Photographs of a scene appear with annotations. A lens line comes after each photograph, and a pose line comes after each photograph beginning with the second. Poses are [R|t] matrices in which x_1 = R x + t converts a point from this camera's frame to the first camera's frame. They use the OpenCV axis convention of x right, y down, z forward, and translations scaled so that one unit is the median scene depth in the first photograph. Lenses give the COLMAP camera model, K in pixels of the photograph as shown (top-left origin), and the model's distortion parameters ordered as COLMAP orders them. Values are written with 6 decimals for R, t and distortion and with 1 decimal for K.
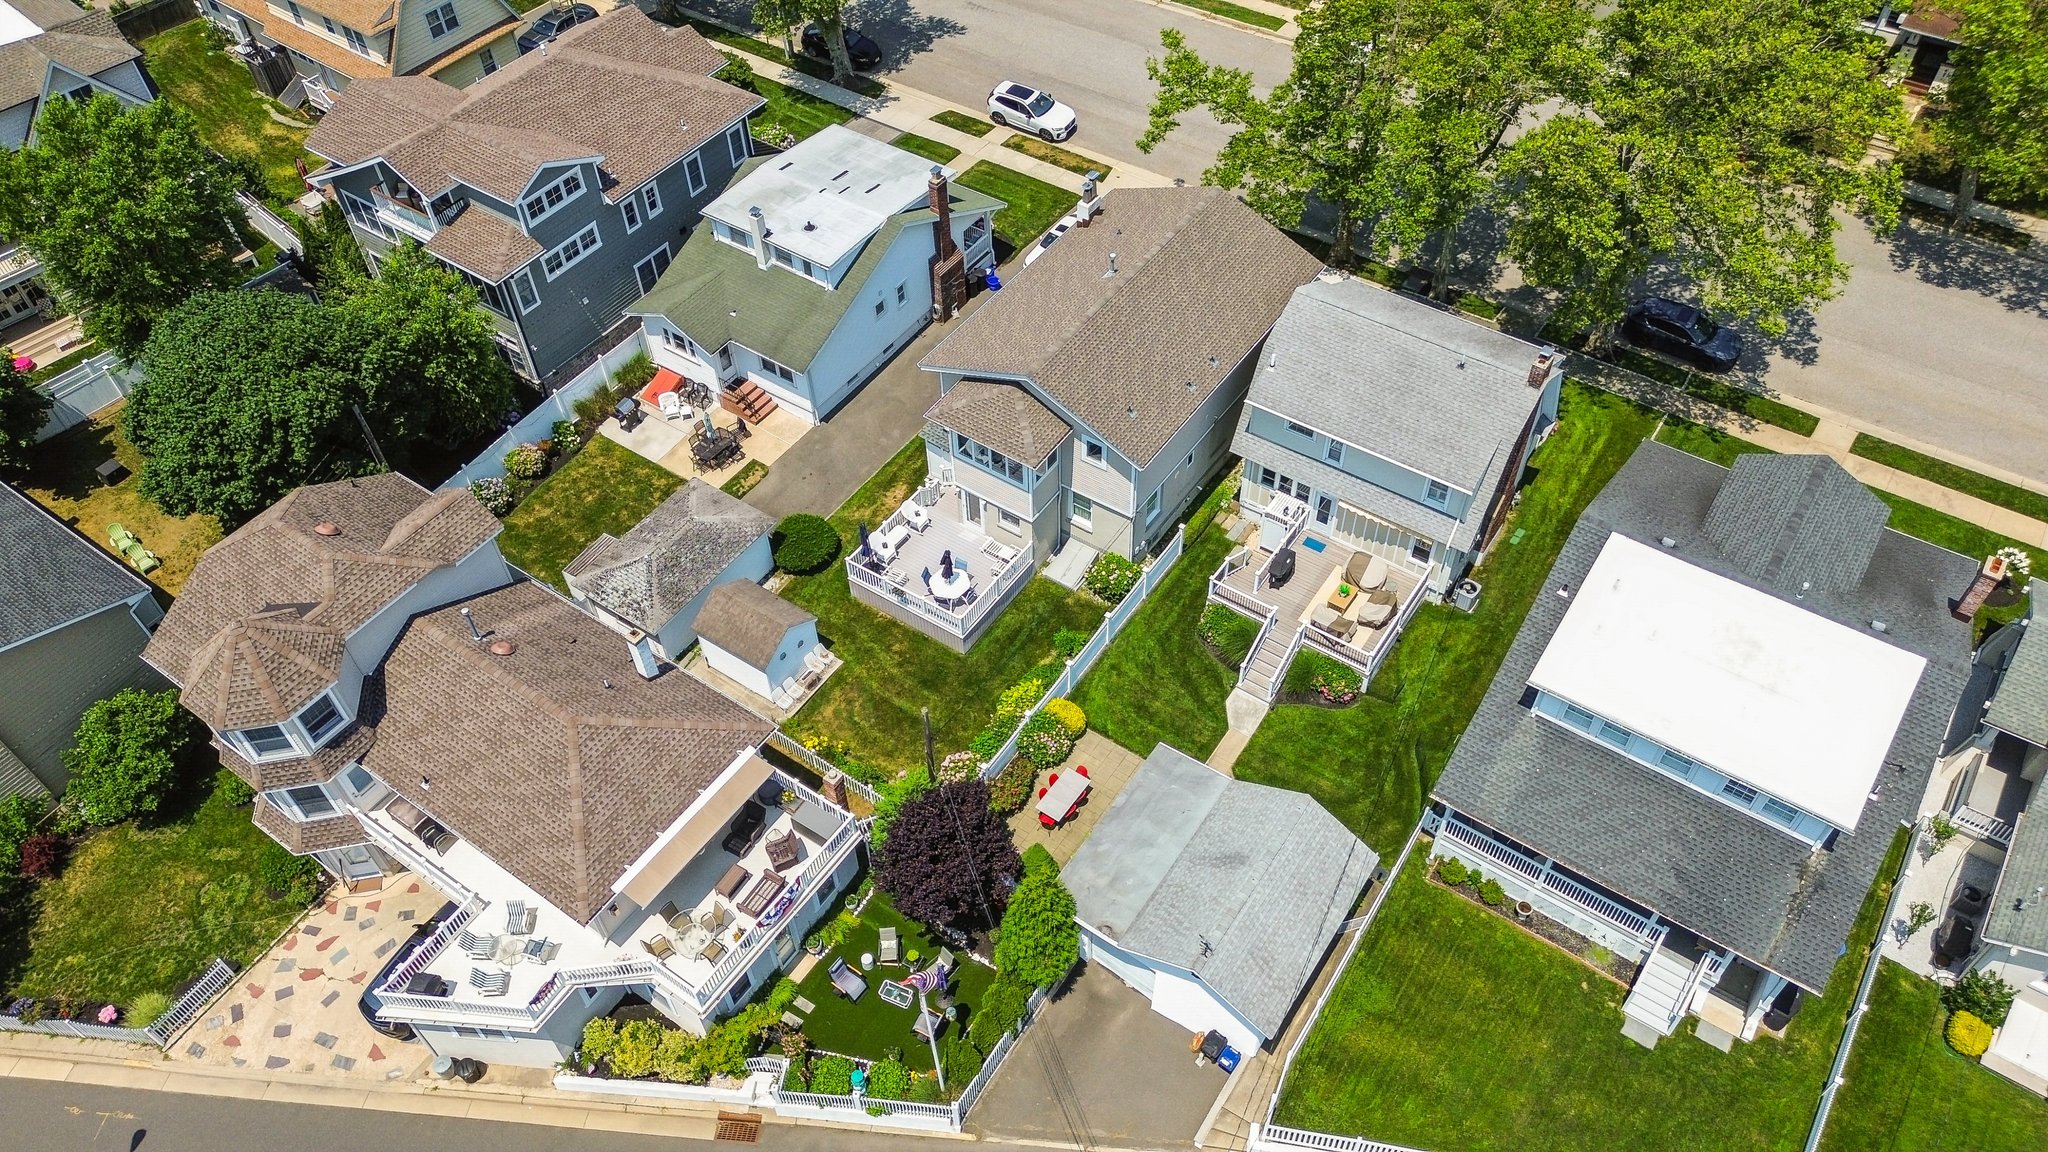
lens RADIAL K [[1439.6, 0, 1025.2], [0, 1439.6, 585.5], [0, 0, 1]] dist [0.058303, -0.054615]
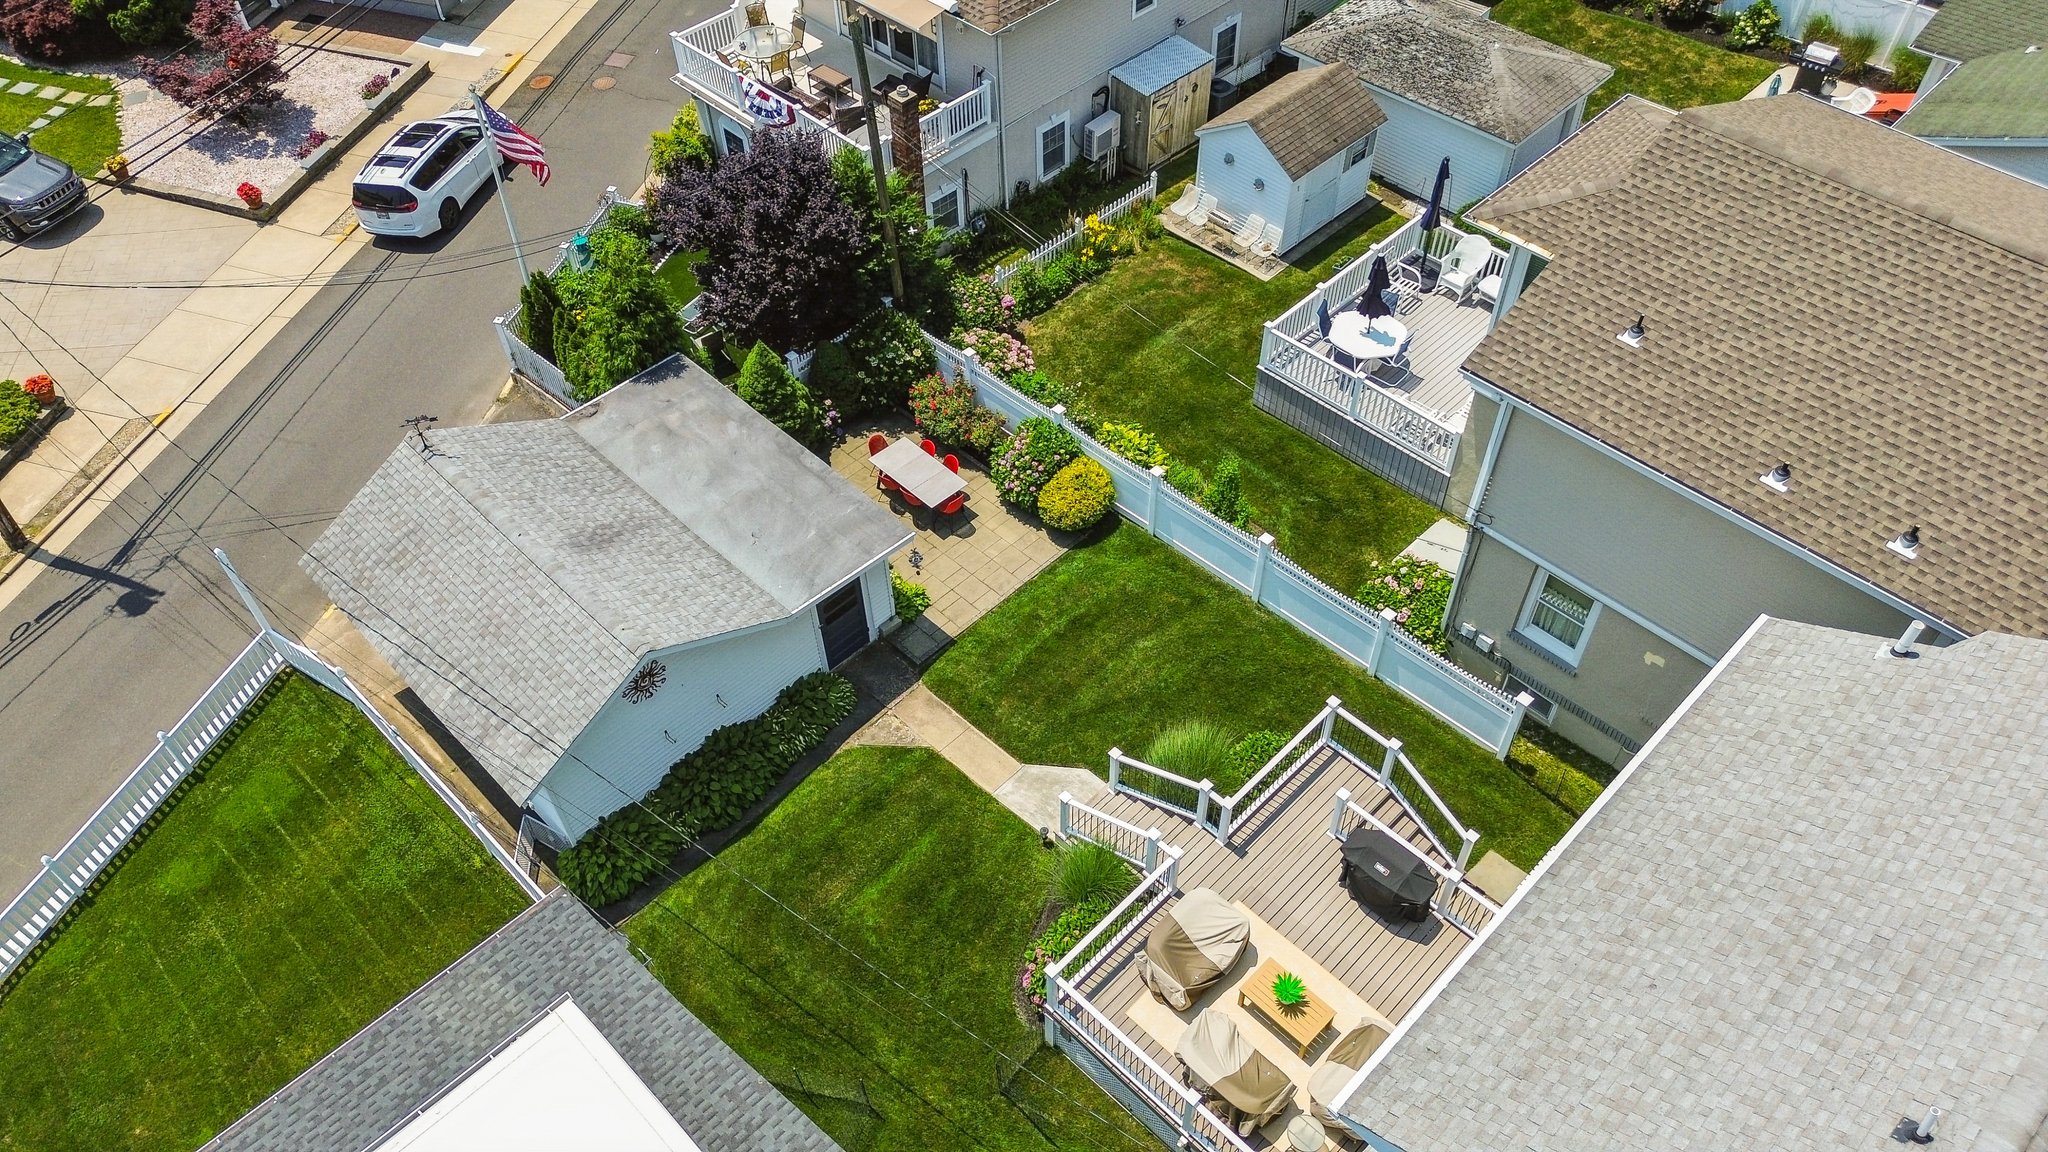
lens RADIAL K [[1439.6, 0, 1018.3], [0, 1439.6, 579.6], [0, 0, 1]] dist [0.058303, -0.054615]
pose [[-0.187671, 0.755467, -0.627733, 0.378797], [-0.726108, 0.323681, 0.606628, -0.204417], [0.661473, 0.569649, 0.487806, 0.686573]]
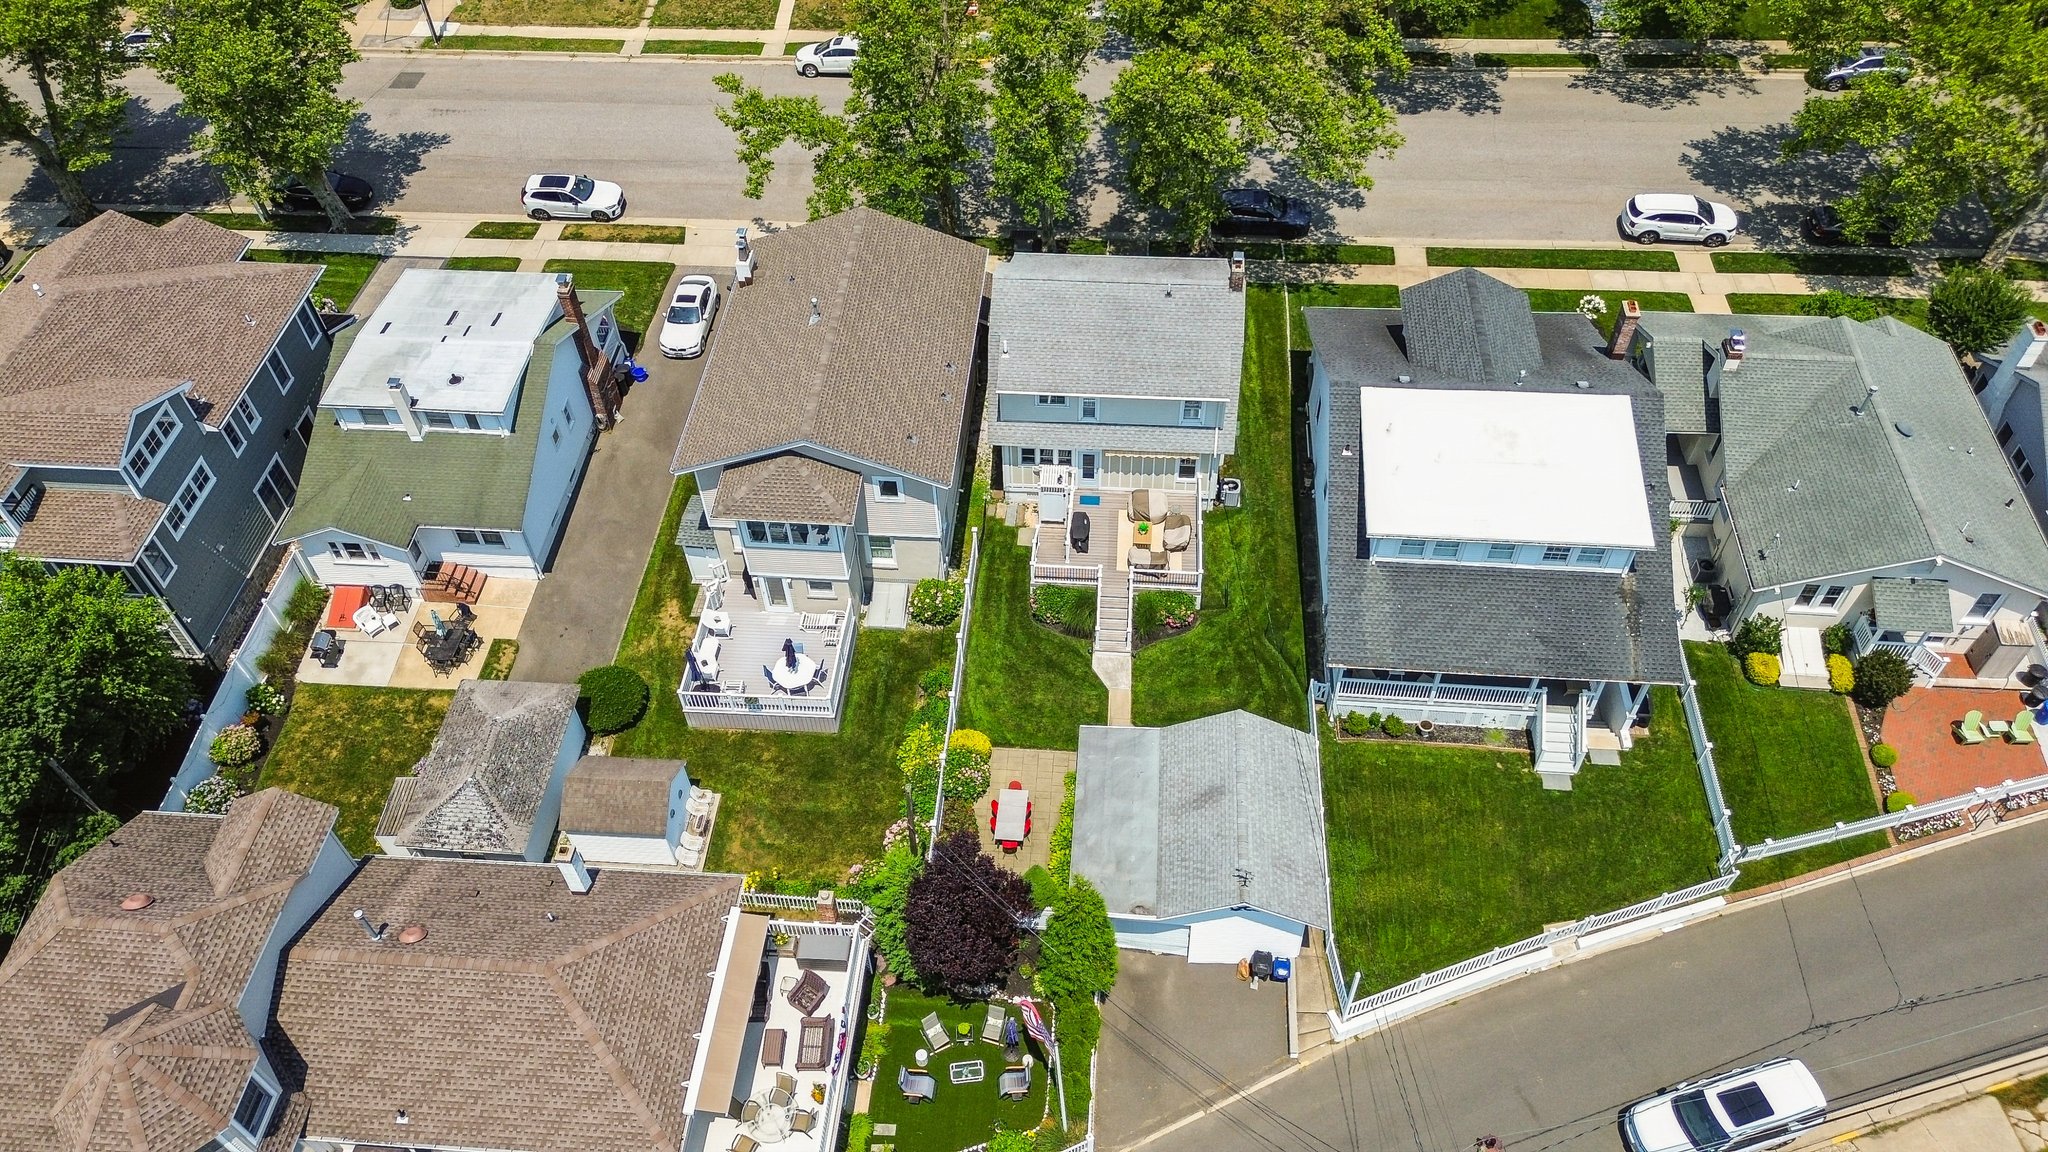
lens RADIAL K [[1439.6, 0, 1025.1], [0, 1439.6, 580.5], [0, 0, 1]] dist [0.058303, -0.054615]
pose [[0.864668, -0.376749, 0.332280, -0.212244], [0.380389, 0.923083, 0.056762, -0.052338], [-0.328107, 0.077315, 0.941471, 0.037246]]
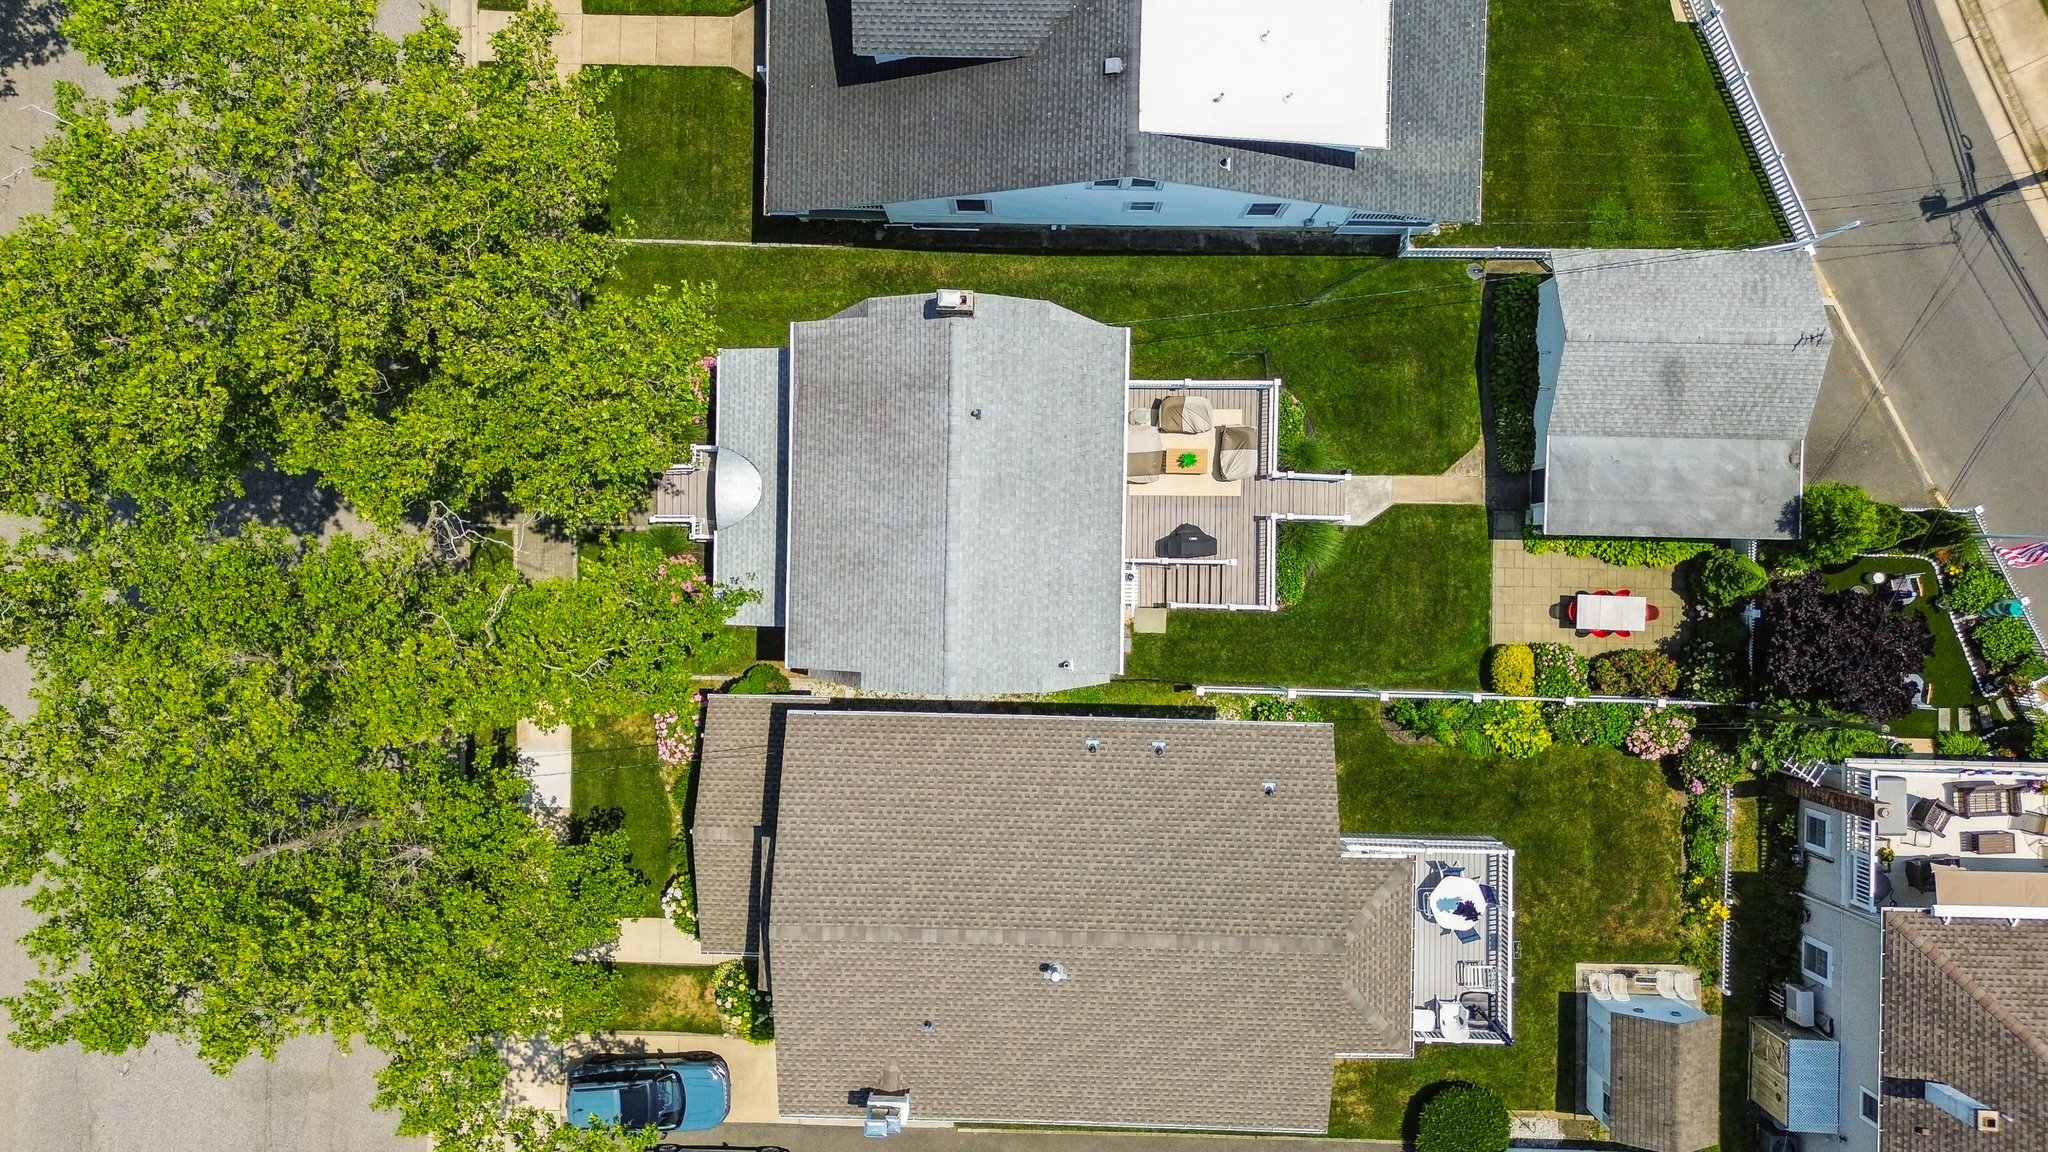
lens RADIAL K [[1439.6, 0, 1027.0], [0, 1439.6, 557.1], [0, 0, 1]] dist [0.058303, -0.054615]
pose [[-0.552462, -0.833105, 0.026860, 0.199088], [0.641846, -0.404629, 0.651390, -0.558892], [-0.531809, 0.377108, 0.758267, 0.466899]]
